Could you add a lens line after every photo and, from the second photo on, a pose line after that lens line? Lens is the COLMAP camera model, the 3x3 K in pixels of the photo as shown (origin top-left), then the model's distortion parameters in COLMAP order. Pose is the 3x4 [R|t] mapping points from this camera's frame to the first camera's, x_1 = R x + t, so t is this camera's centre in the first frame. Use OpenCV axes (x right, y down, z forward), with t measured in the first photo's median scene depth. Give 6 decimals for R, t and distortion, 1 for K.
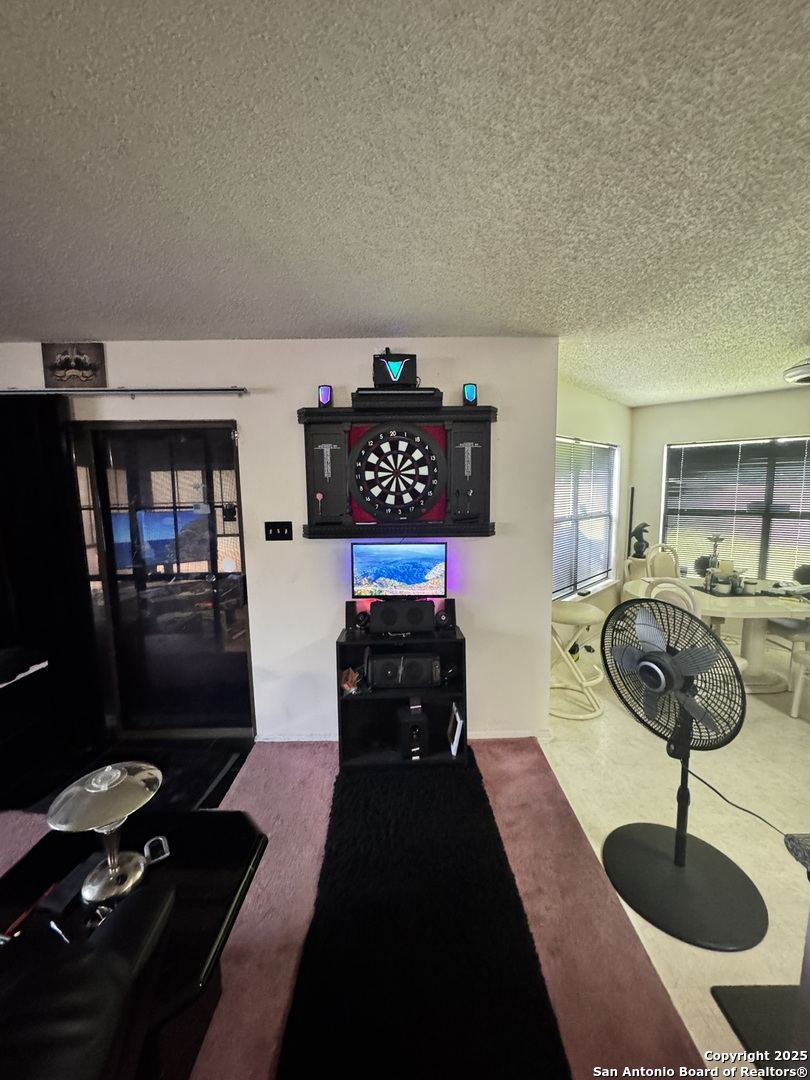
lens RADIAL K [[432.6, 0, 405.0], [0, 432.6, 540.0], [0, 0, 1]] dist [-0.001759, -0.000163]
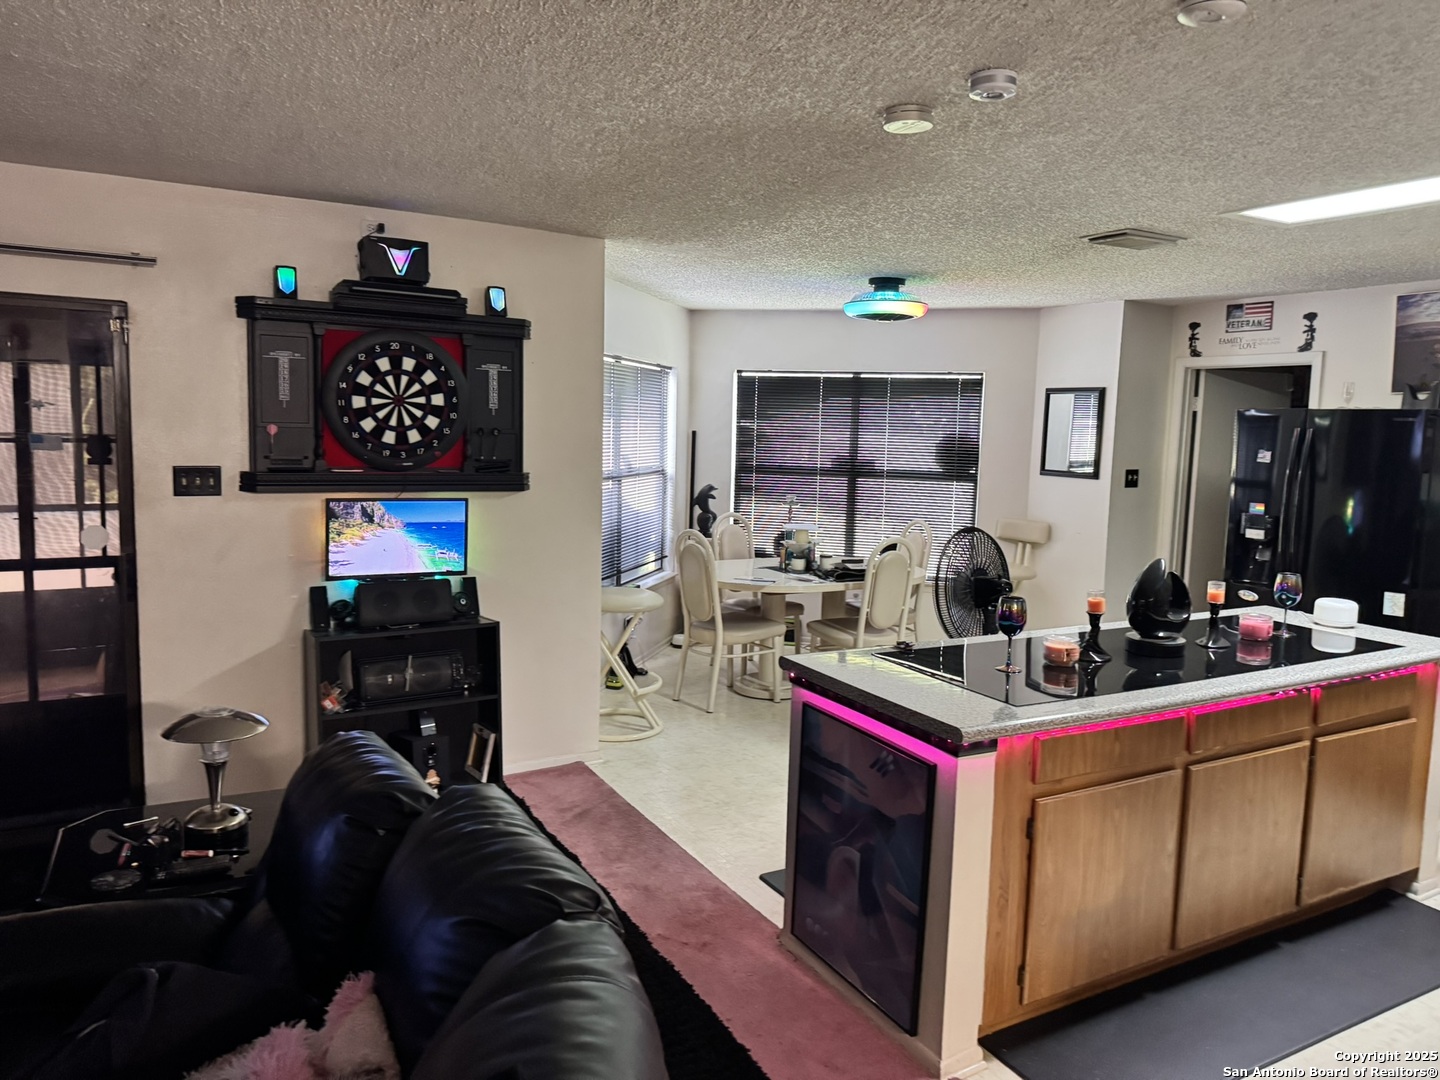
lens RADIAL K [[1014.6, 0, 724.1], [0, 1014.6, 531.5], [0, 0, 1]] dist [0.030091, -0.039990]
pose [[0.873487, -0.013339, 0.486664, -0.357680], [0.018912, 0.999800, -0.006541, 0.080334], [-0.486480, 0.014917, 0.873565, -0.706152]]
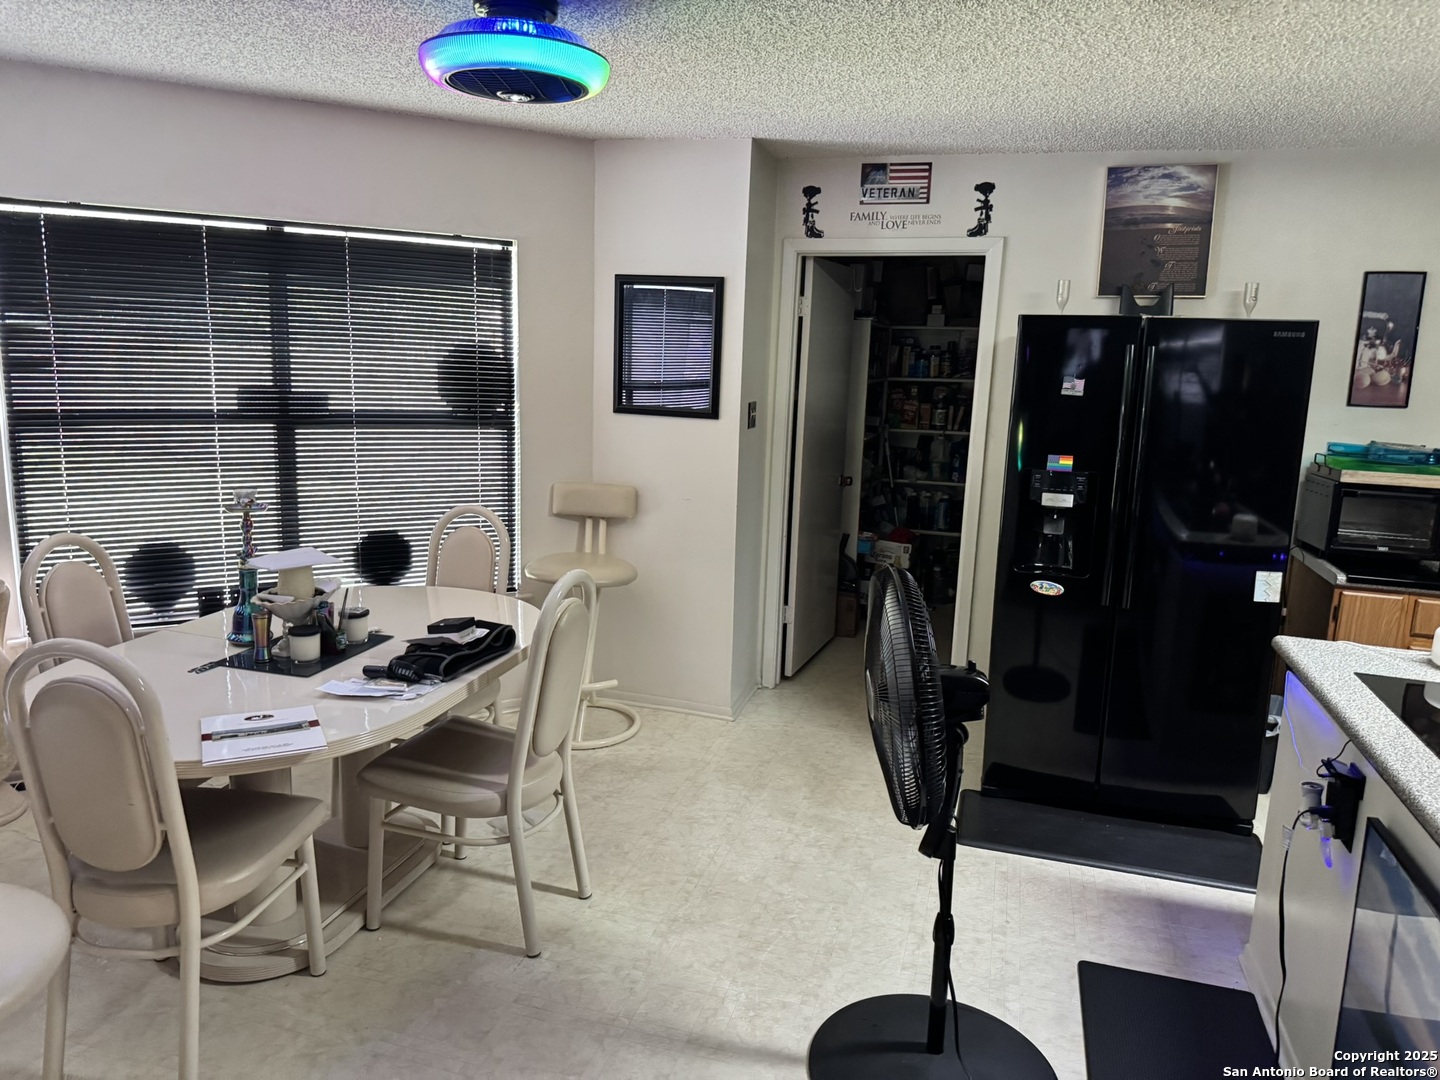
lens RADIAL K [[997.8, 0, 715.5], [0, 997.8, 528.5], [0, 0, 1]] dist [0.179948, -0.351376]
pose [[0.283334, -0.144859, 0.948018, 0.089025], [0.077113, 0.988767, 0.128038, -0.080866], [-0.955916, 0.036827, 0.291321, 0.580454]]
